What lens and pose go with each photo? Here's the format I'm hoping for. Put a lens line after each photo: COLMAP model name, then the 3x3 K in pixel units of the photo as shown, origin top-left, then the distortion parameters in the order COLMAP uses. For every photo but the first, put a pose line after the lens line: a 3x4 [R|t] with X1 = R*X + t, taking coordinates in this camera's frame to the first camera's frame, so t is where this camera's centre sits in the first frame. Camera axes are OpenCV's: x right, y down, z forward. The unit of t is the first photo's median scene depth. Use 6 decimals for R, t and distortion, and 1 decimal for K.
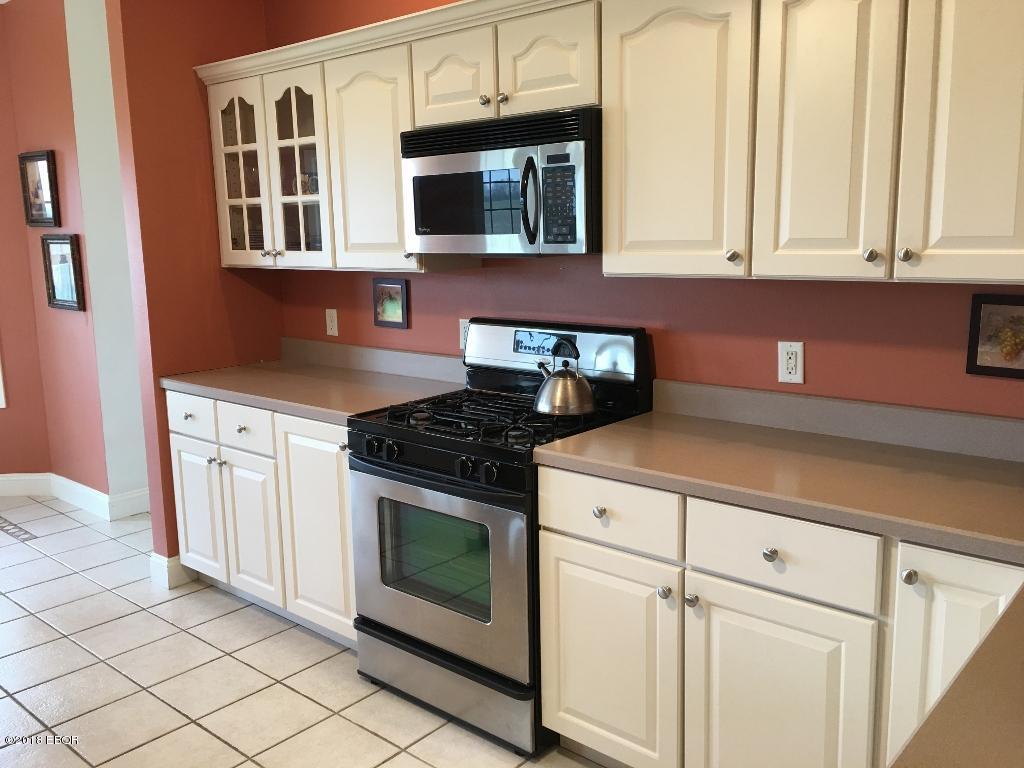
lens RADIAL K [[877.4, 0, 516.6], [0, 877.4, 378.4], [0, 0, 1]] dist [0.069947, -0.089289]
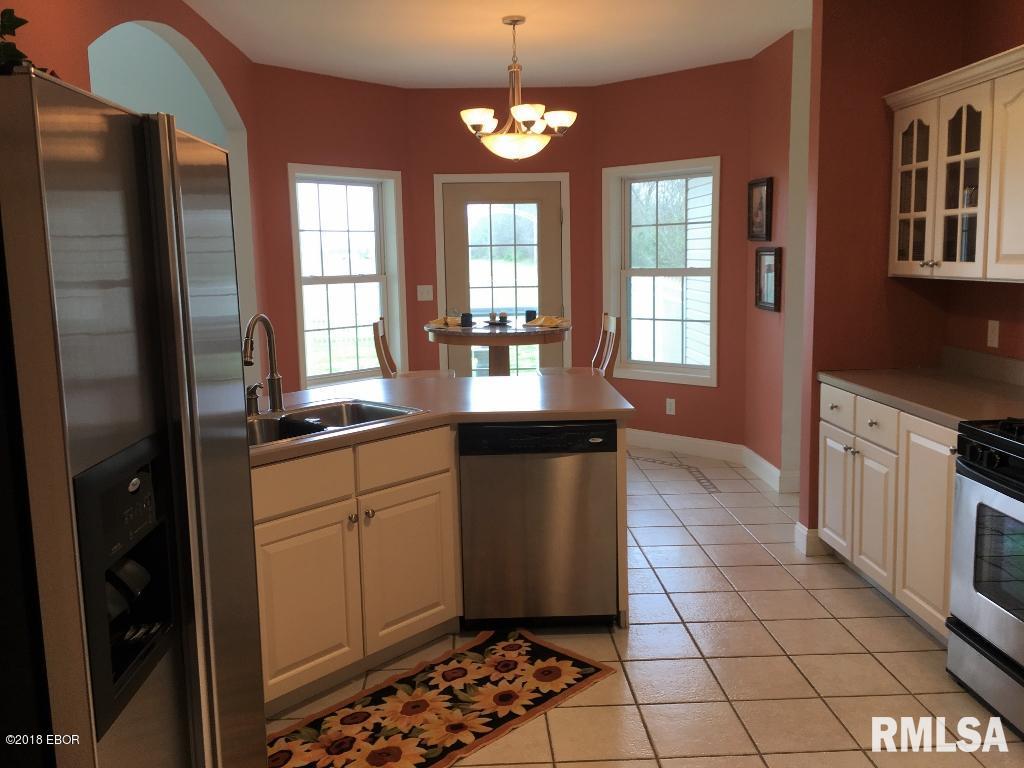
lens RADIAL K [[877.4, 0, 500.5], [0, 877.4, 369.7], [0, 0, 1]] dist [0.069947, -0.089289]
pose [[0.681950, 0.095881, -0.725087, 0.156309], [-0.108861, 0.993634, 0.029008, 0.008938], [0.723252, 0.059151, 0.688046, -0.094061]]
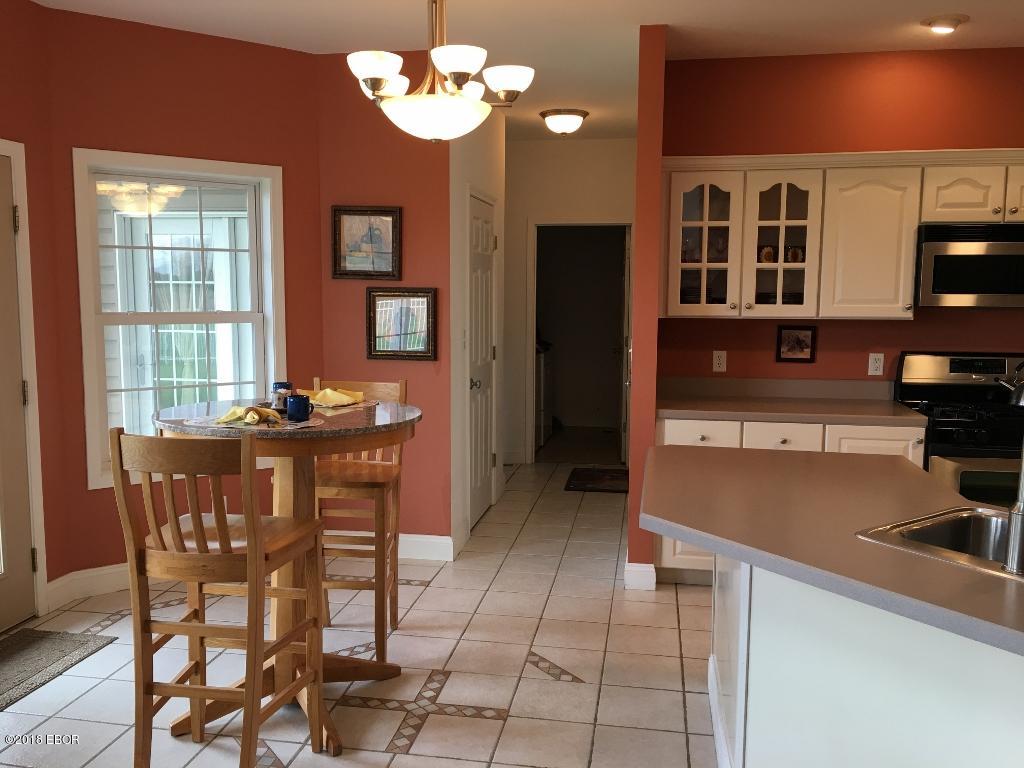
lens RADIAL K [[890.7, 0, 505.0], [0, 890.7, 388.8], [0, 0, 1]] dist [0.036264, -0.022319]
pose [[0.857534, -0.036424, 0.513136, -1.258433], [0.065803, 0.997063, -0.039193, 0.005727], [-0.510201, 0.067375, 0.857412, 0.072963]]
